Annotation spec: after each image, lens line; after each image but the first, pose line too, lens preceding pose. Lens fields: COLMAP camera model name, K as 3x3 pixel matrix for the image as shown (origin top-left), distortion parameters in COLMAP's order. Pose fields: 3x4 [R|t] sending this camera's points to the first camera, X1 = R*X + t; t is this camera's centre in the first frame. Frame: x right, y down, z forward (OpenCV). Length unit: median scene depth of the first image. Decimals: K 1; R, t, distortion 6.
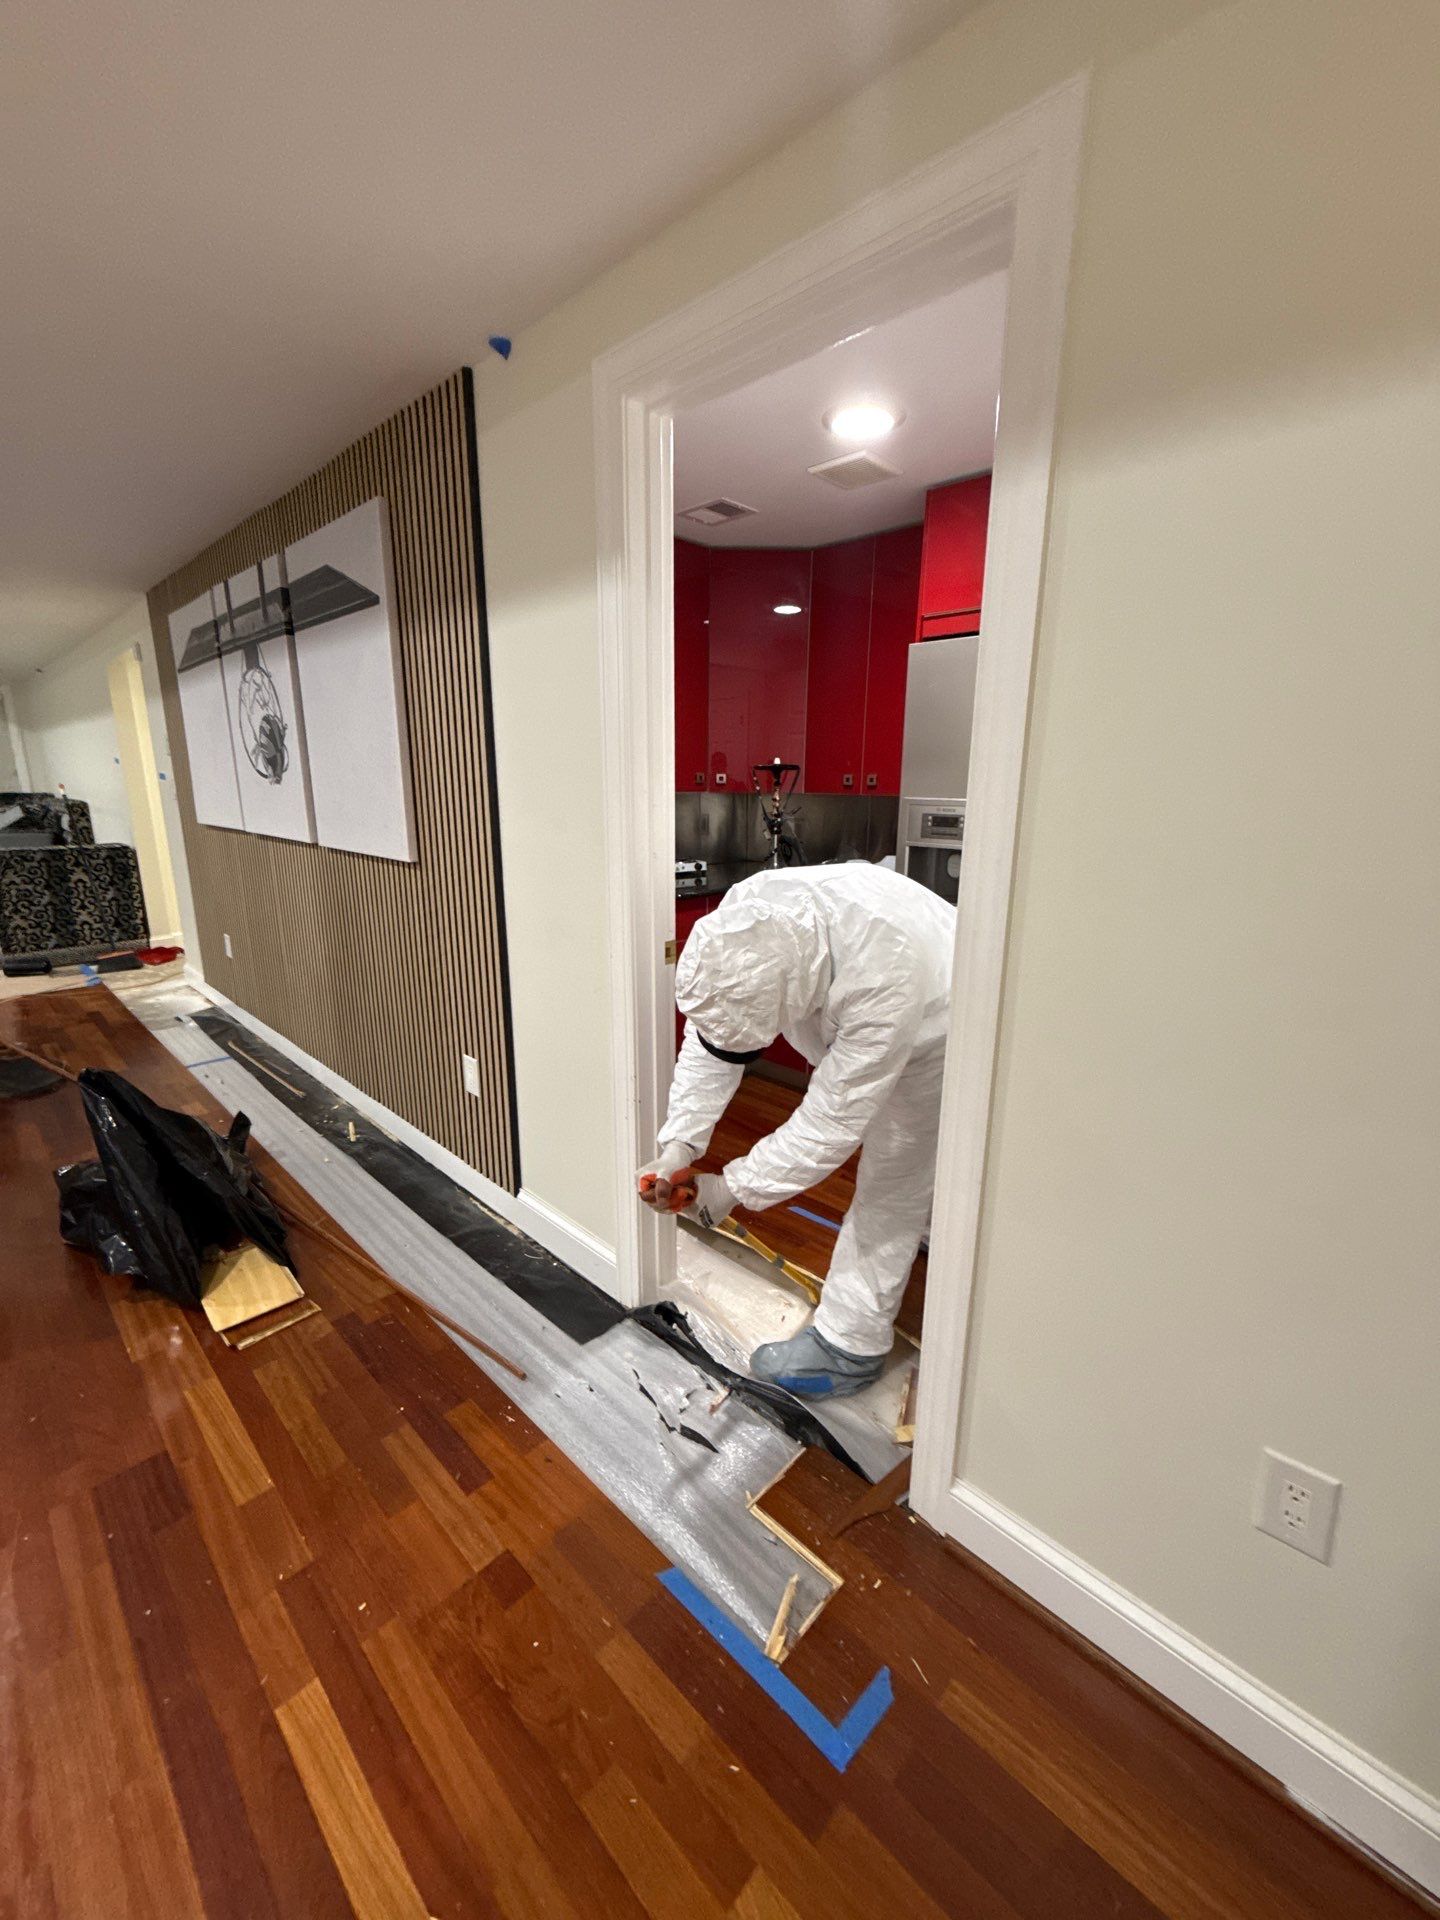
lens RADIAL K [[778.4, 0, 717.8], [0, 778.4, 966.7], [0, 0, 1]] dist [0.000824, 0.000303]
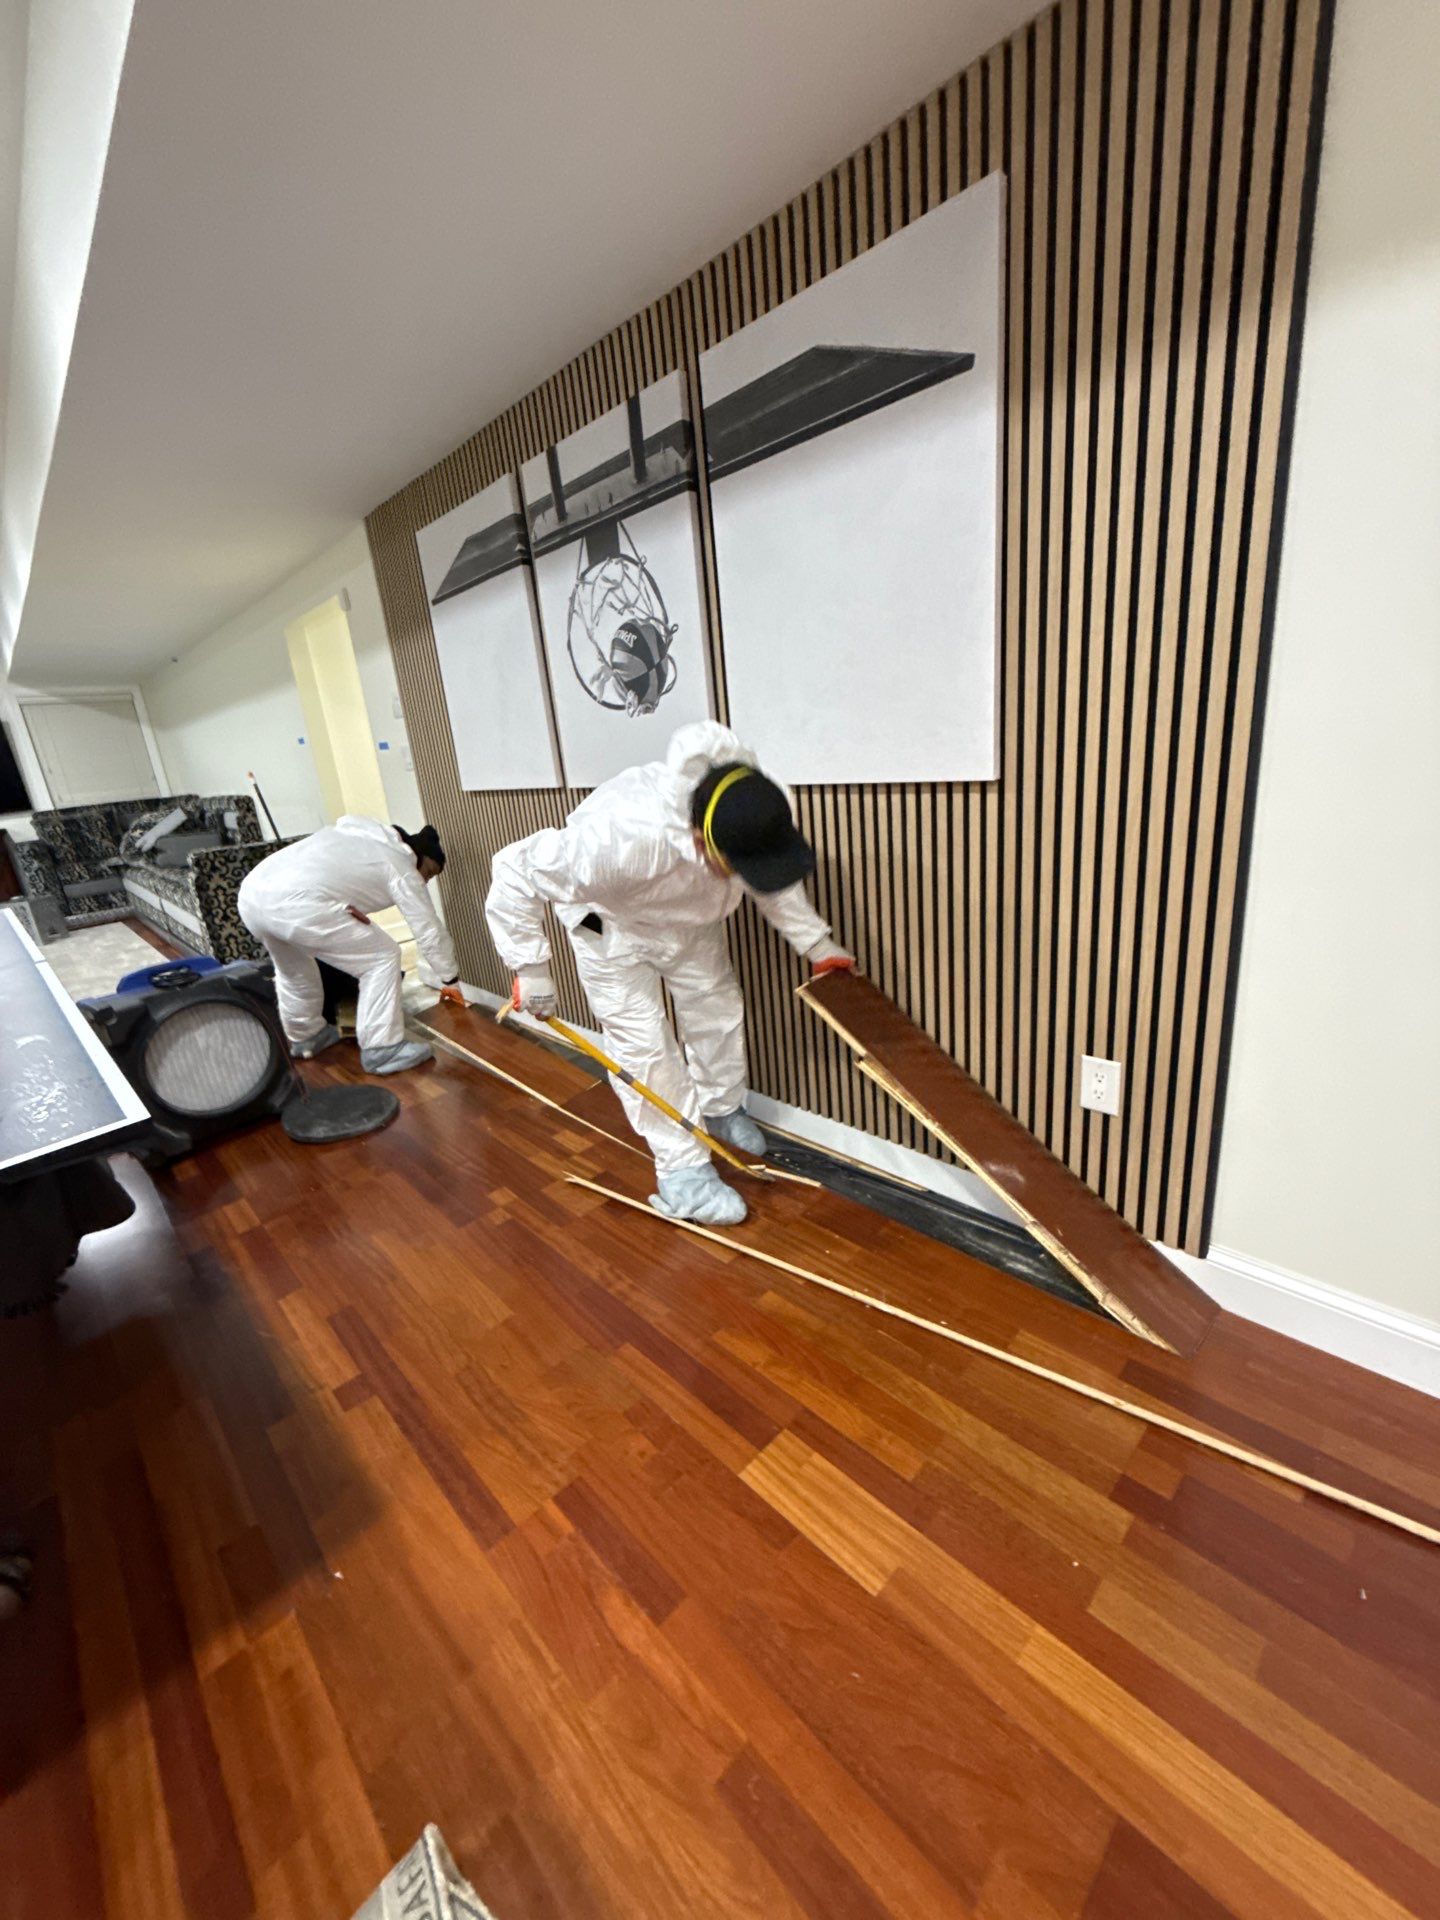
lens RADIAL K [[778.4, 0, 724.3], [0, 778.4, 969.2], [0, 0, 1]] dist [0.000824, 0.000303]
pose [[0.993707, -0.084941, -0.073013, -0.439346], [0.089354, 0.994224, 0.059460, -0.024509], [0.067540, -0.065610, 0.995557, 0.224746]]
